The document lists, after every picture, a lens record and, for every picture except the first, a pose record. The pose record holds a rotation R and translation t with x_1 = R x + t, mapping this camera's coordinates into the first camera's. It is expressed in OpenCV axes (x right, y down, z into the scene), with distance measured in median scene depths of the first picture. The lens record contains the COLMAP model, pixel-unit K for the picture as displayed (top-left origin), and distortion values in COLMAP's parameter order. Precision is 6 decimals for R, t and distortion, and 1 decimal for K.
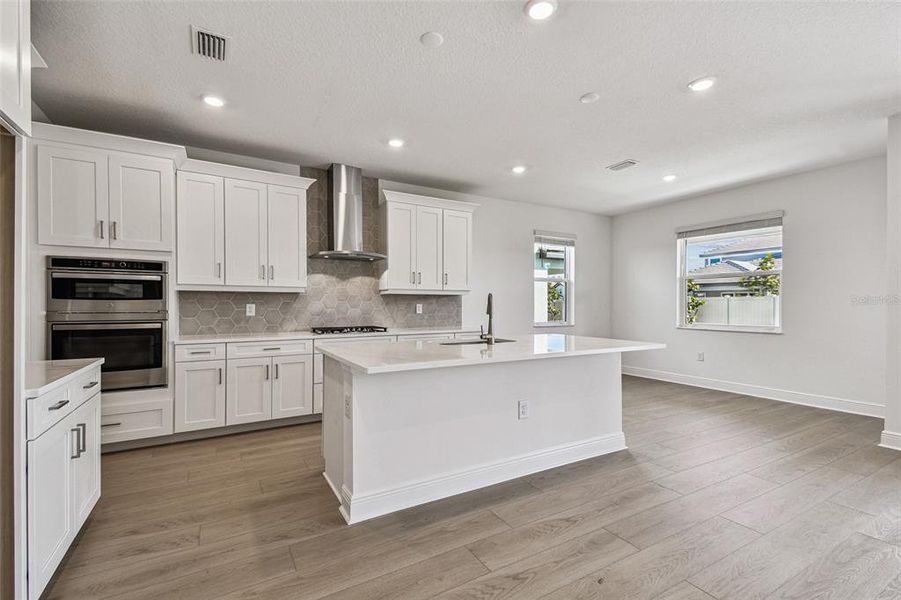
lens RADIAL K [[400.8, 0, 448.7], [0, 400.8, 304.7], [0, 0, 1]] dist [0.041493, -0.017659]
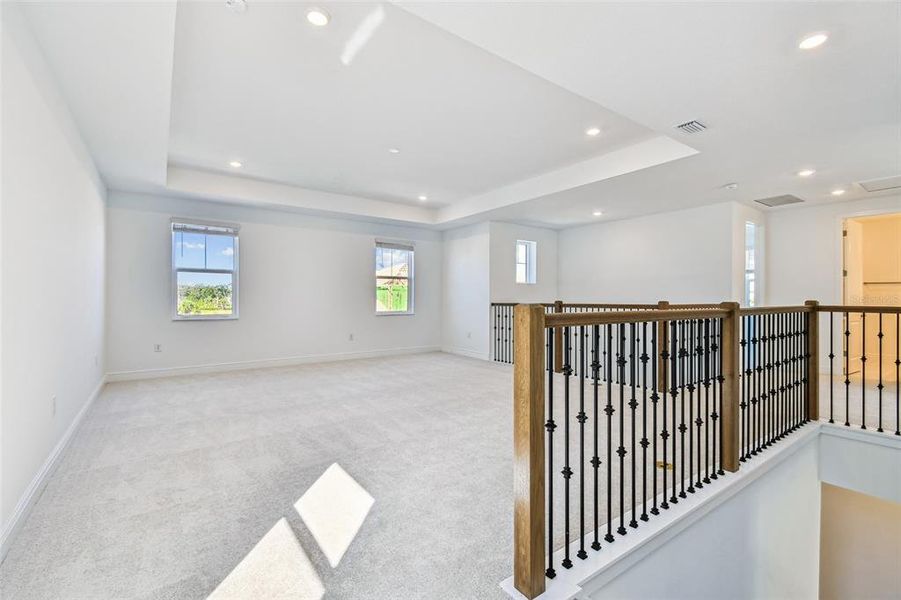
lens RADIAL K [[400.8, 0, 451.4], [0, 400.8, 297.5], [0, 0, 1]] dist [0.041493, -0.017659]
pose [[0.995332, -0.000187, 0.096512, 0.486932], [-0.000418, 0.999980, 0.006253, -0.009323], [-0.096511, -0.006264, 0.995312, -0.449614]]
